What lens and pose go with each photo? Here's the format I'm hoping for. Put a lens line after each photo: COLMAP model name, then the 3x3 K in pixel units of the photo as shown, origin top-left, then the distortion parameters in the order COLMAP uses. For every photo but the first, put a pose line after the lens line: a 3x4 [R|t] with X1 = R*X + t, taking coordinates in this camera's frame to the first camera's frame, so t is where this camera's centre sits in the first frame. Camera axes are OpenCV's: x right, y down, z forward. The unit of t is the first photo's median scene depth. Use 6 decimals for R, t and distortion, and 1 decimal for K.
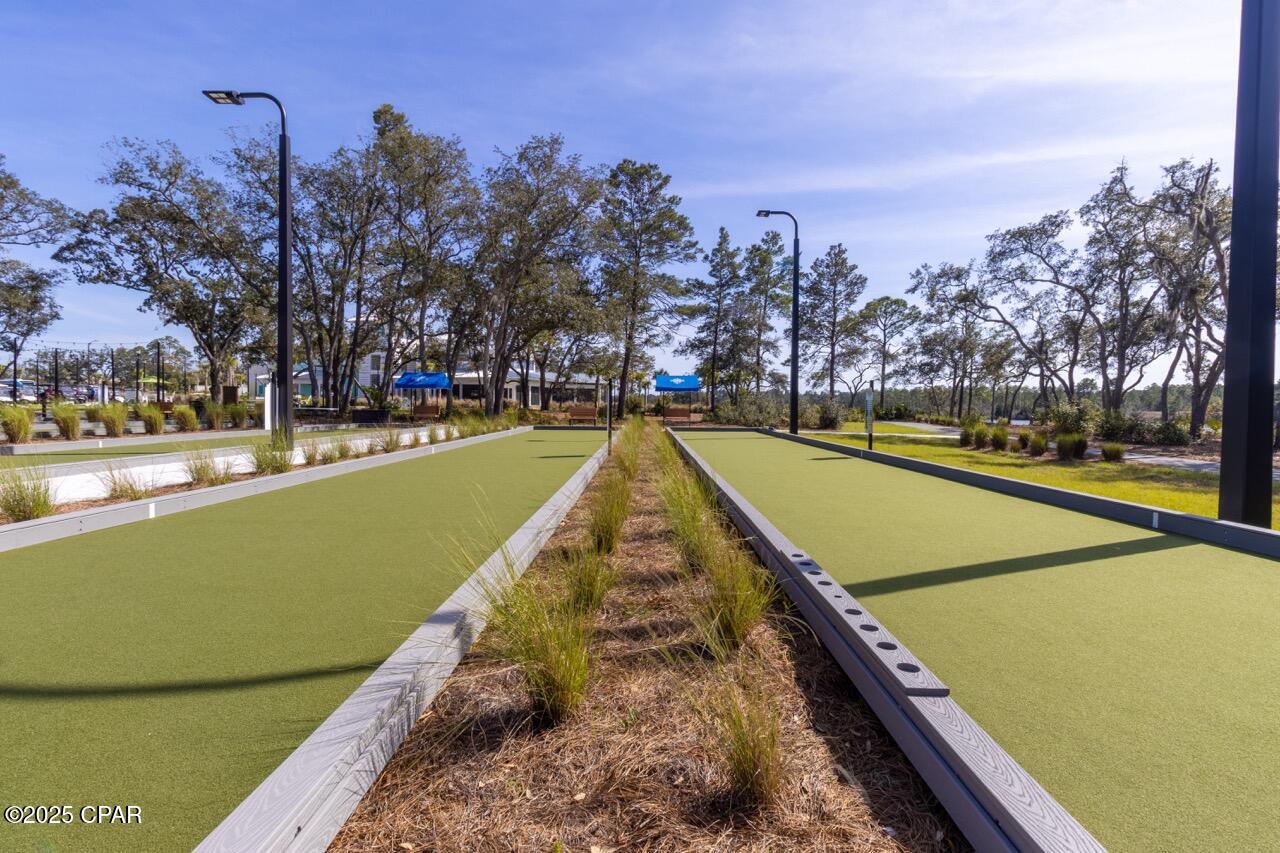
lens RADIAL K [[597.3, 0, 624.0], [0, 597.3, 424.9], [0, 0, 1]] dist [-0.000578, 0.000049]
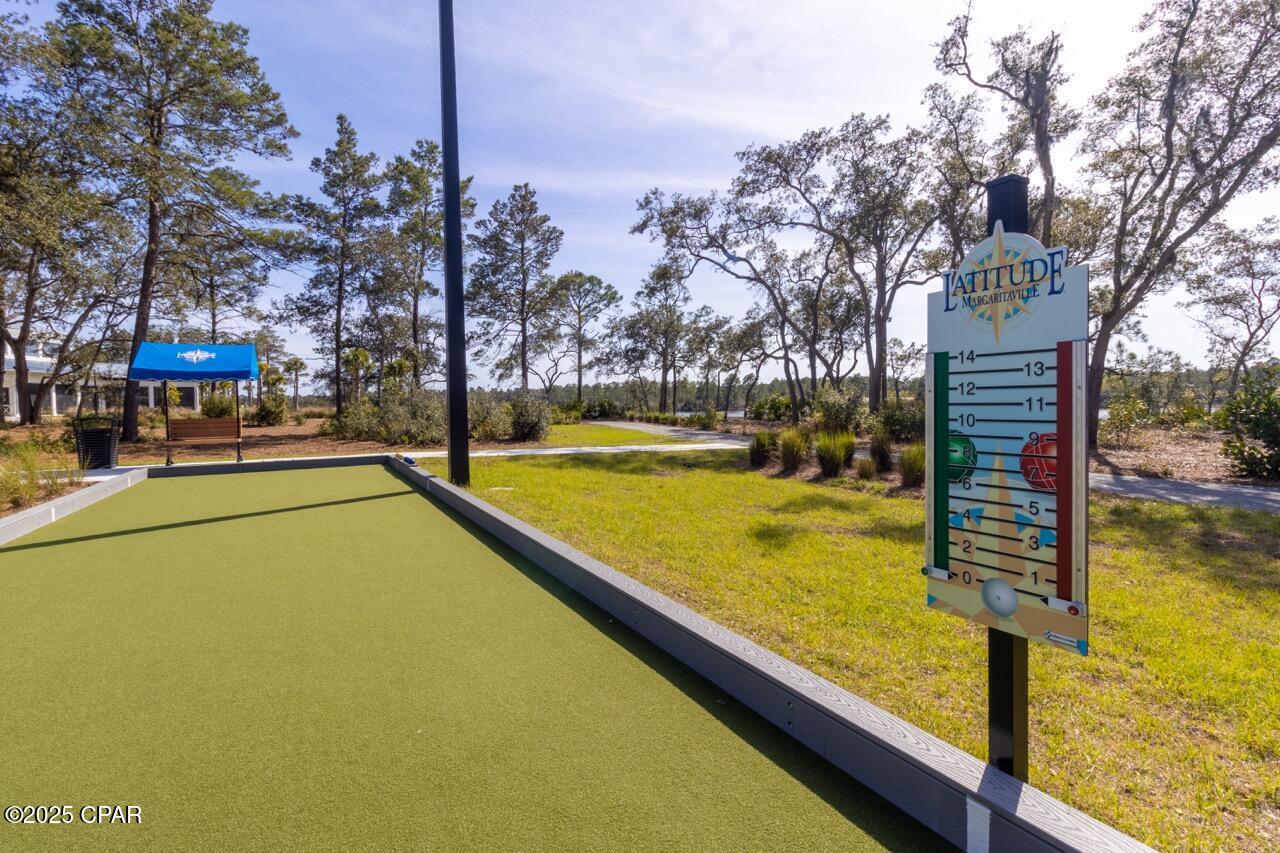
lens RADIAL K [[601.8, 0, 644.3], [0, 601.8, 417.8], [0, 0, 1]] dist [-0.000117, 0.000024]
pose [[0.855556, -0.039135, 0.516229, 0.089772], [0.043834, 0.999034, 0.003089, -0.010132], [-0.515851, 0.019985, 0.856445, 0.290413]]
